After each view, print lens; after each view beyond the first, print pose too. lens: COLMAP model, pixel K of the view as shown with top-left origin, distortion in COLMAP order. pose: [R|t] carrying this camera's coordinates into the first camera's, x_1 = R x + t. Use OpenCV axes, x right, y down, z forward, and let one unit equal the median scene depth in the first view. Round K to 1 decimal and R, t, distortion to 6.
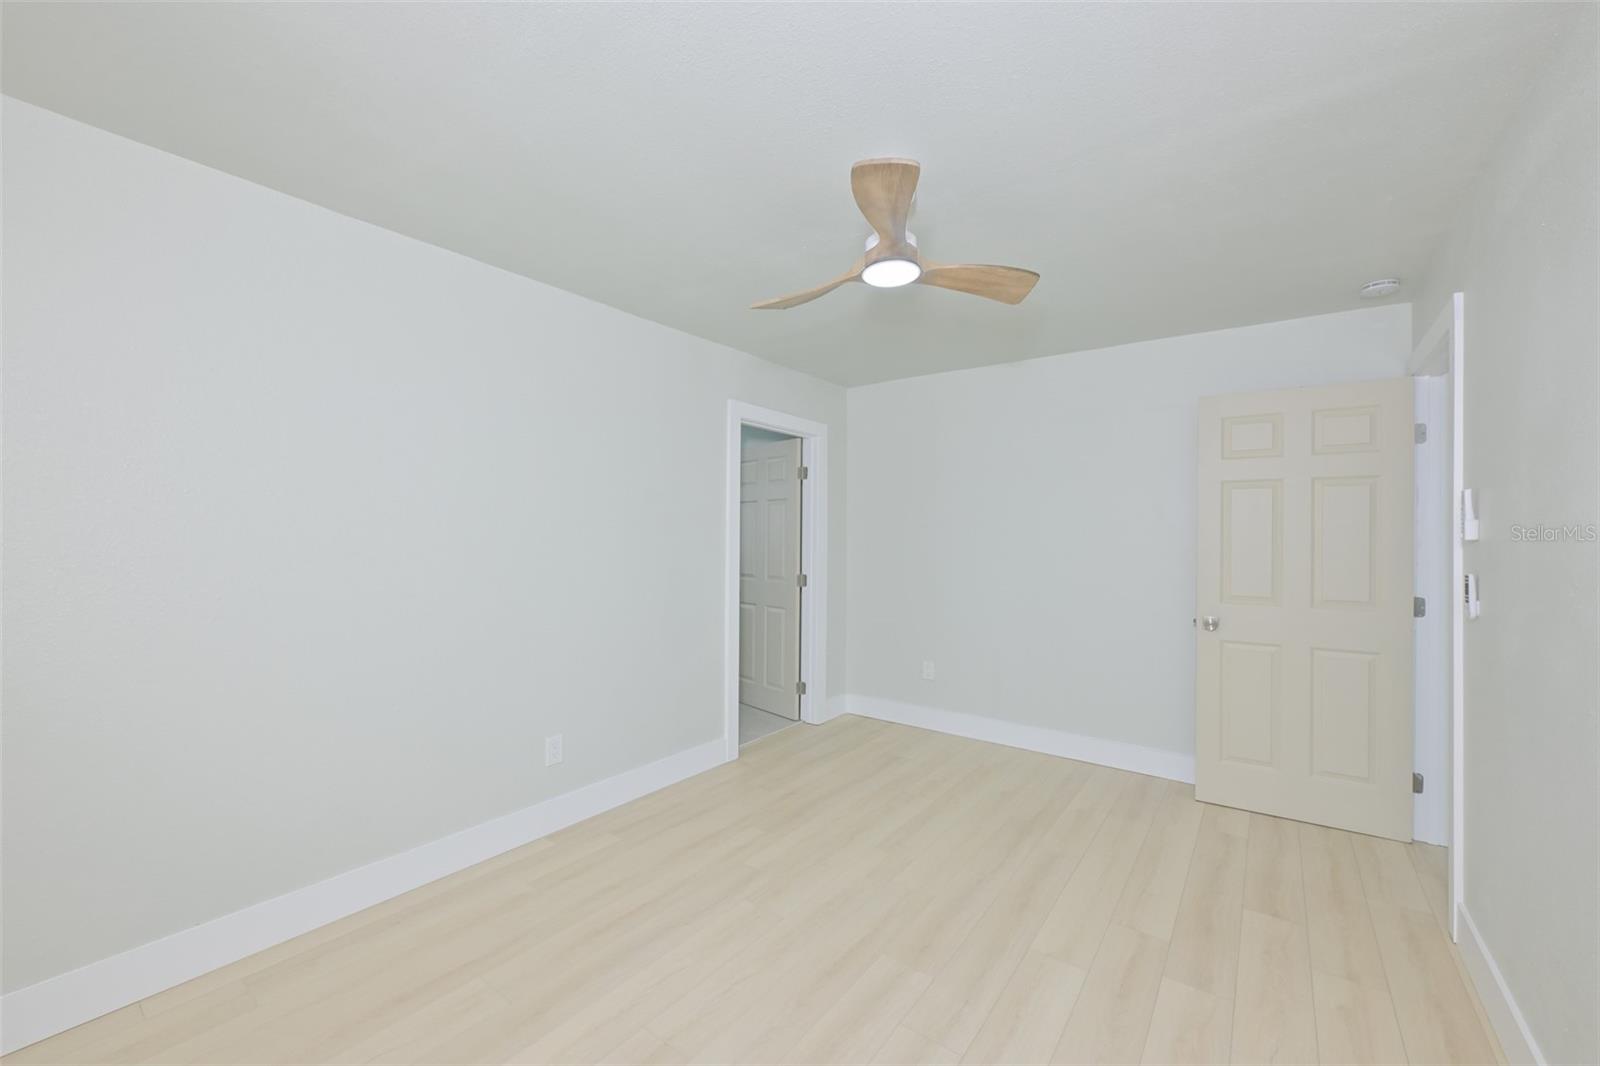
lens RADIAL K [[639.4, 0, 800.2], [0, 639.4, 536.5], [0, 0, 1]] dist [0.001090, 0.000204]
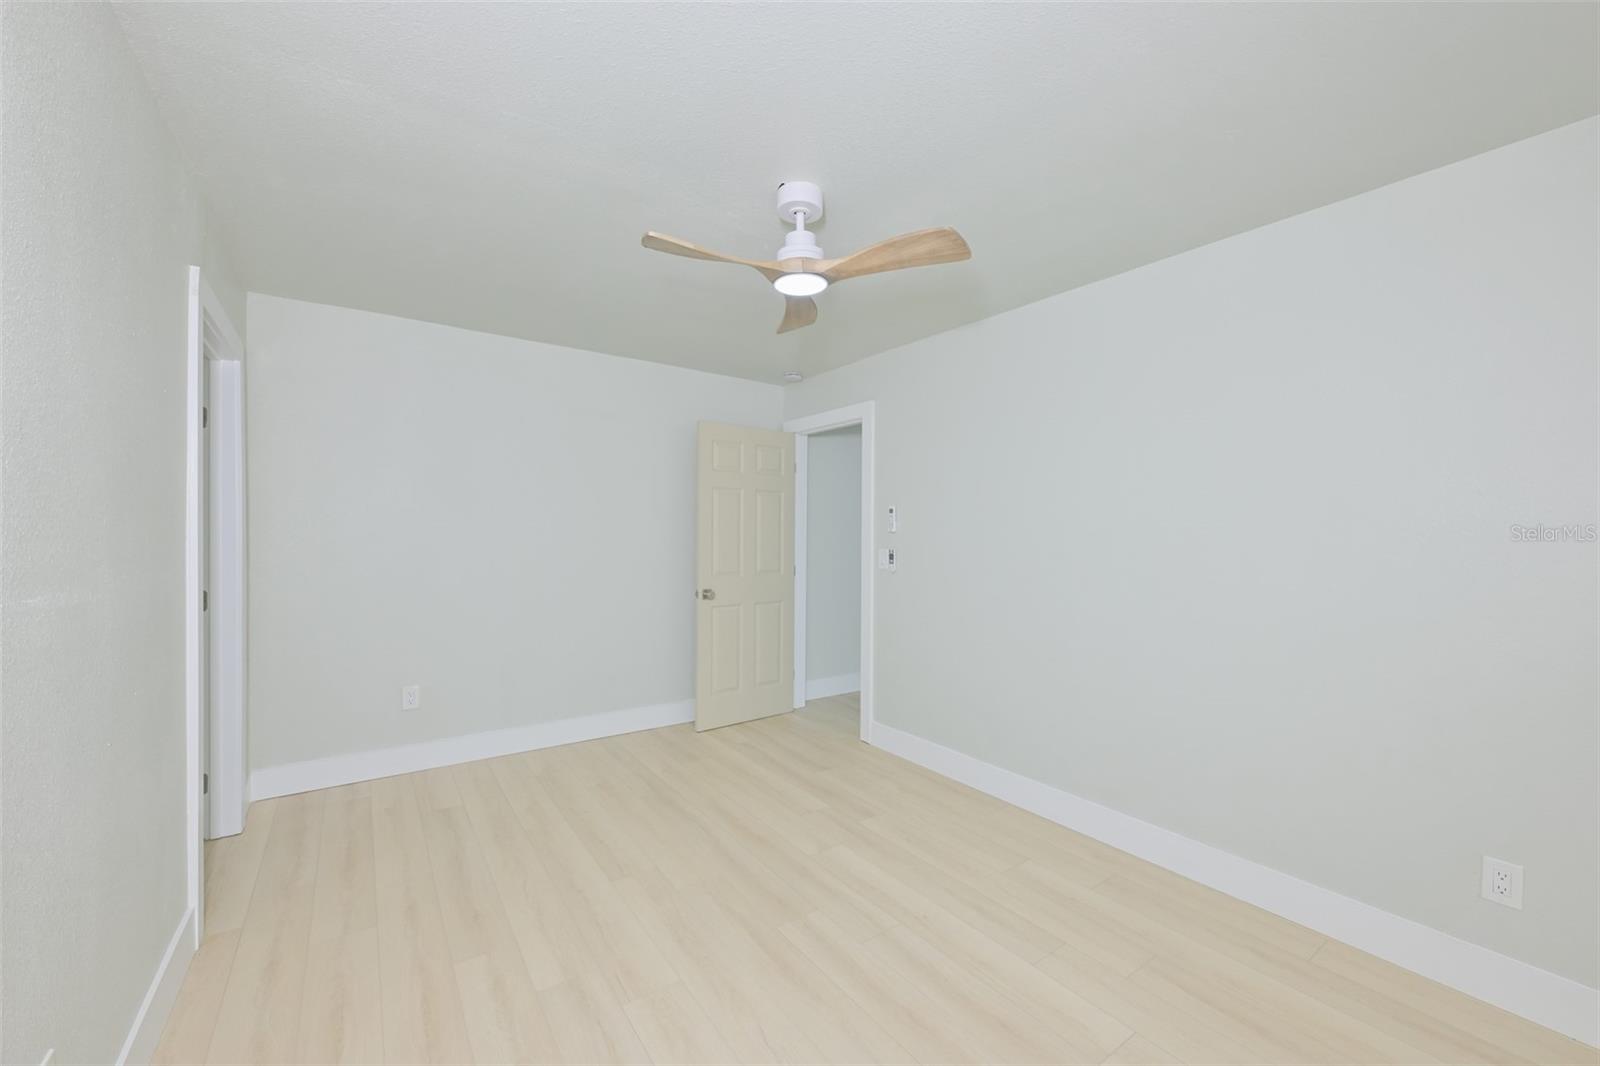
lens RADIAL K [[639.4, 0, 800.2], [0, 639.4, 536.5], [0, 0, 1]] dist [0.001090, 0.000204]
pose [[0.304150, -0.015109, 0.952504, -0.546016], [-0.003965, 0.999845, 0.017126, -0.004155], [-0.952616, -0.008985, 0.304043, 0.421721]]
